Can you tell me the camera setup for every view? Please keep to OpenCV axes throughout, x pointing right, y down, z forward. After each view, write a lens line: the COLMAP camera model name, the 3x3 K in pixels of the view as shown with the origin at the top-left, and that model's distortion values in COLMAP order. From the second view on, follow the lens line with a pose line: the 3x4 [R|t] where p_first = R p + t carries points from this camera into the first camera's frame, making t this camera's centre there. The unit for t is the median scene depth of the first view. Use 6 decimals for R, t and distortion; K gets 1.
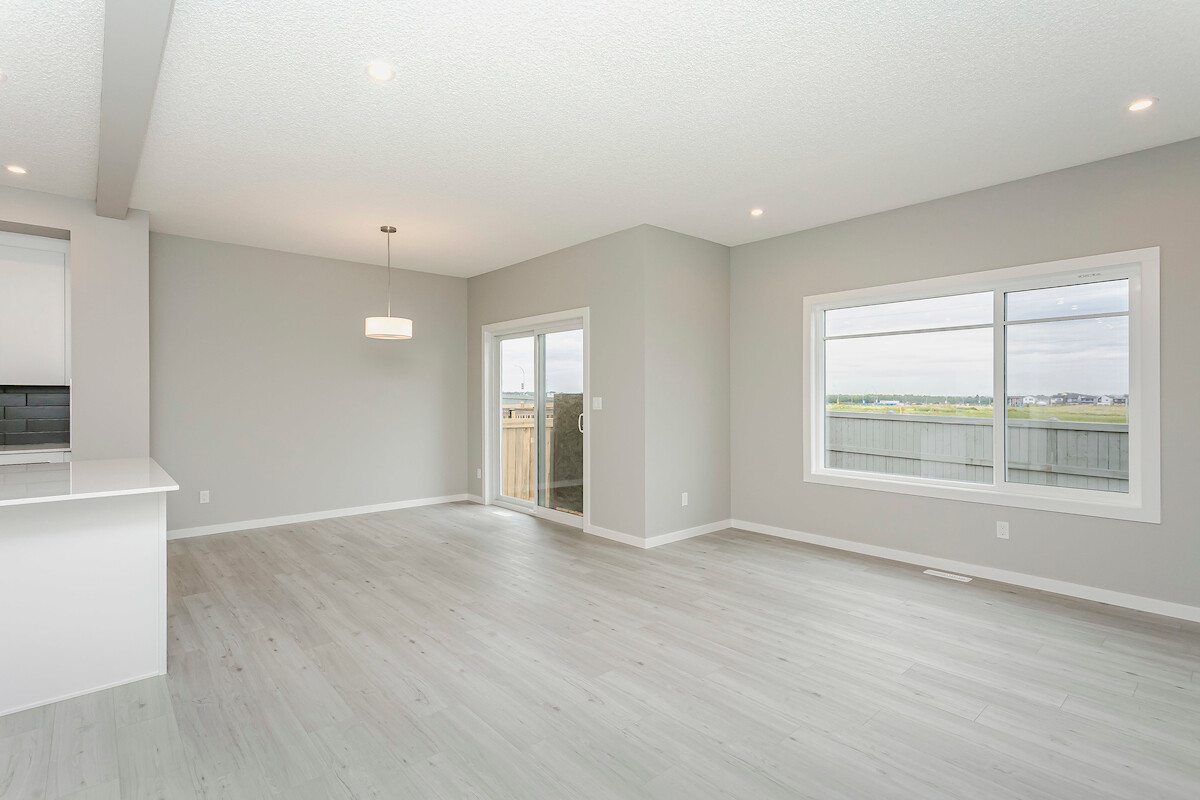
lens RADIAL K [[573.8, 0, 593.4], [0, 573.8, 395.1], [0, 0, 1]] dist [0.000850, 0.000867]
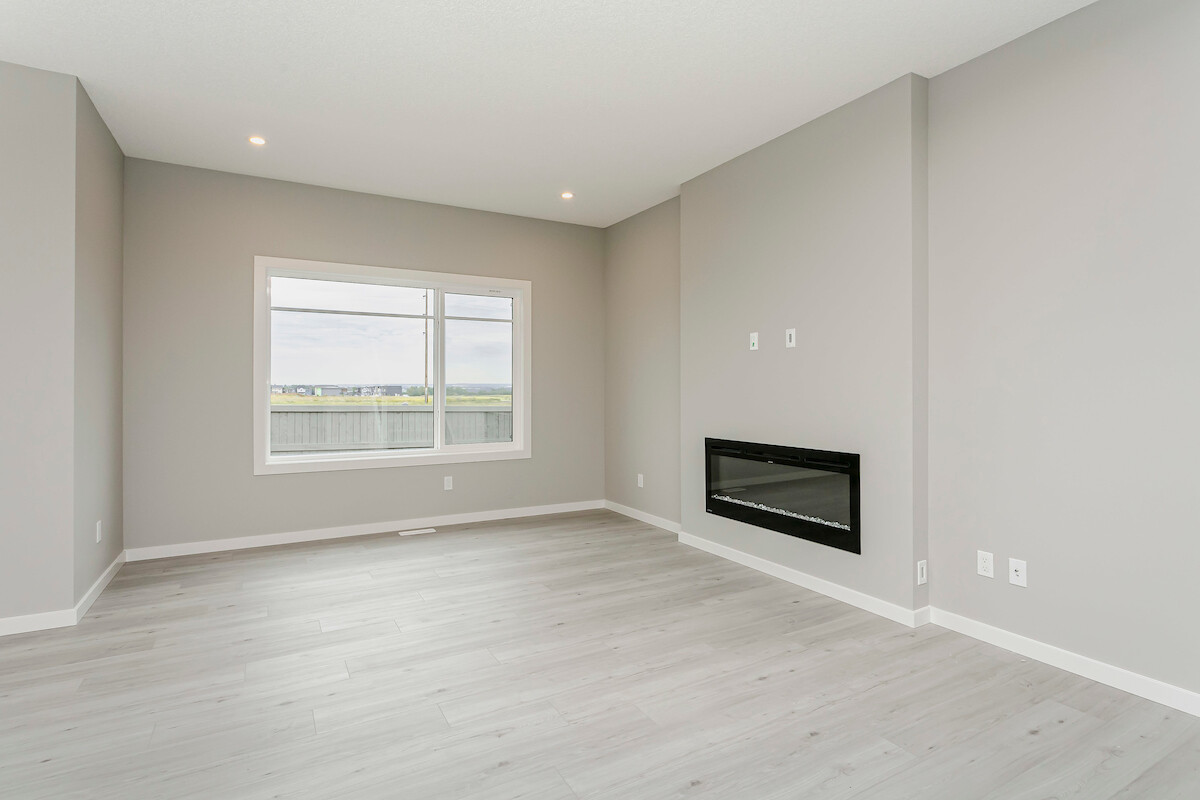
lens RADIAL K [[588.7, 0, 601.4], [0, 588.7, 380.2], [0, 0, 1]] dist [-0.000864, -0.000079]
pose [[0.200267, 0.012725, 0.979659, -0.461183], [-0.005030, 0.999916, -0.011960, 0.023978], [-0.979728, -0.002533, 0.200314, 0.405483]]
